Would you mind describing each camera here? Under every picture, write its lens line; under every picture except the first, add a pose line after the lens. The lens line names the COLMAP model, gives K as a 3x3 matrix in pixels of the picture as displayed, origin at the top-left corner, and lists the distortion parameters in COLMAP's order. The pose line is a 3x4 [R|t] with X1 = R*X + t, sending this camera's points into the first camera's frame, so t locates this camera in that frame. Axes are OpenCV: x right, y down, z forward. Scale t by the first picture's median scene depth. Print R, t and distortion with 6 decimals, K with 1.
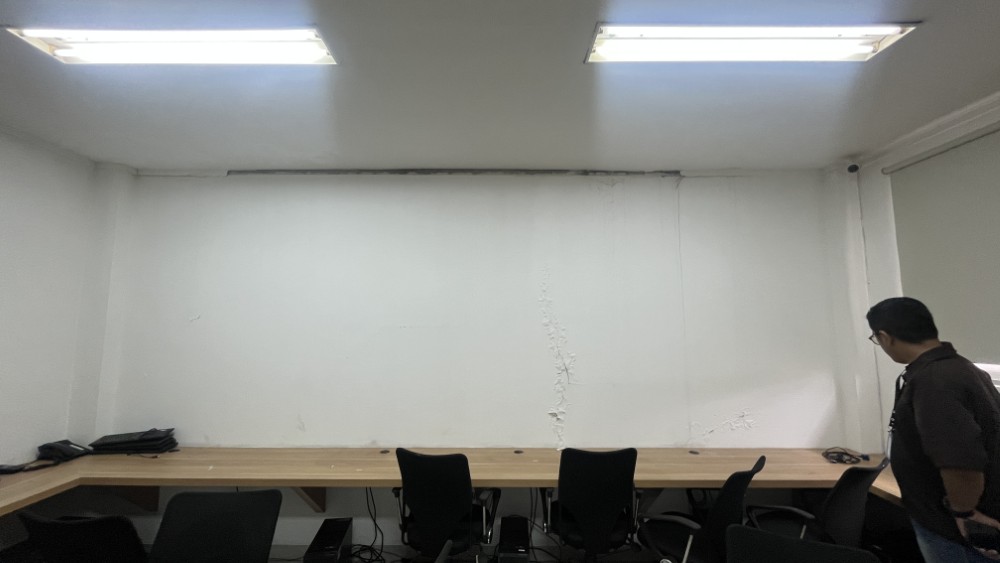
lens RADIAL K [[412.5, 0, 498.6], [0, 412.5, 280.5], [0, 0, 1]] dist [-0.002300, 0.000624]
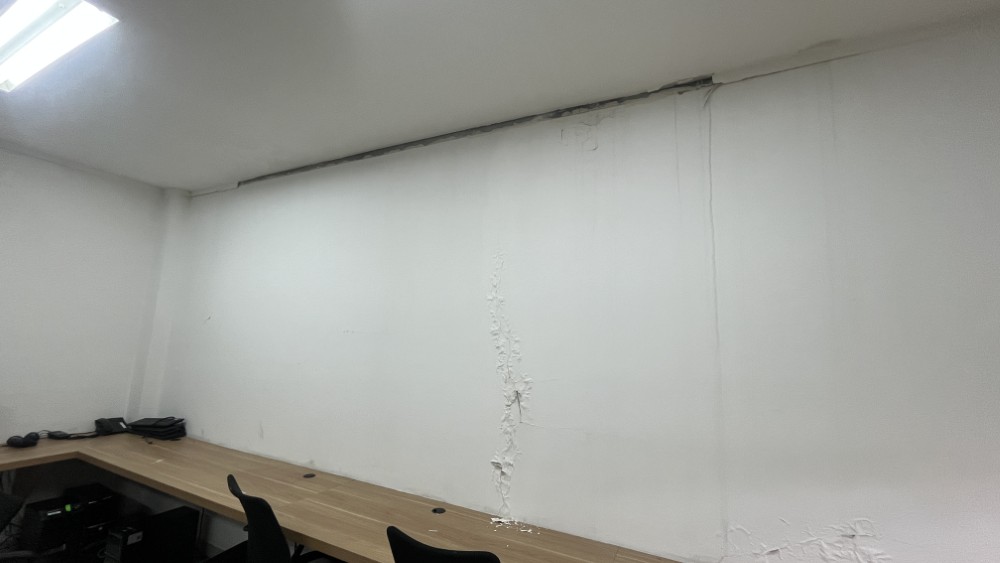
lens RADIAL K [[412.5, 0, 501.5], [0, 412.5, 278.7], [0, 0, 1]] dist [-0.002300, 0.000624]
pose [[0.892076, -0.032901, -0.450686, 0.452313], [0.010236, 0.998561, -0.052635, 0.051525], [0.451769, 0.042341, 0.891130, 0.375799]]
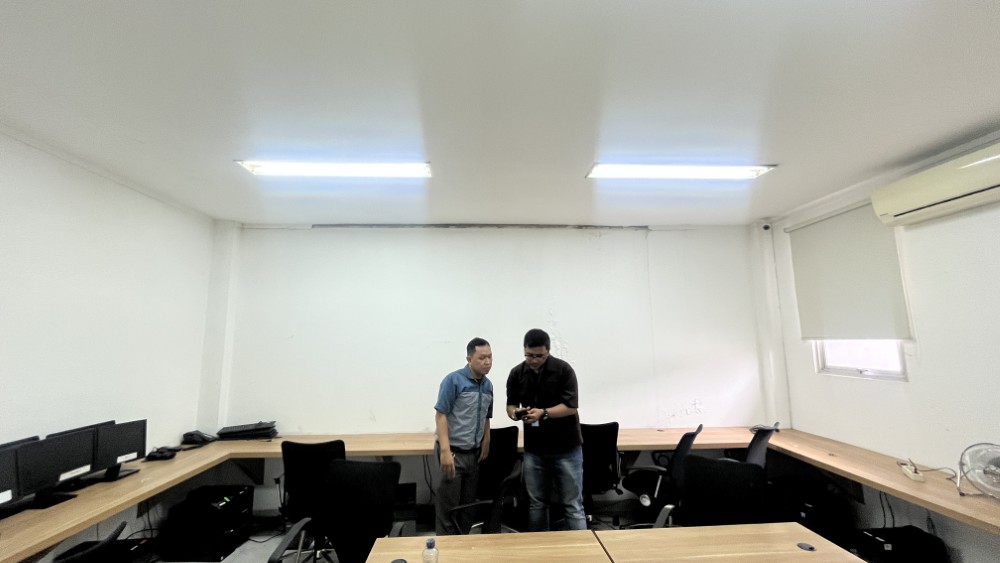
lens RADIAL K [[412.5, 0, 502.4], [0, 412.5, 280.6], [0, 0, 1]] dist [-0.002300, 0.000624]
pose [[0.998473, -0.002264, 0.055194, -0.128046], [0.003778, 0.999619, -0.027356, -0.050979], [-0.055111, 0.027523, 0.998101, -0.359982]]
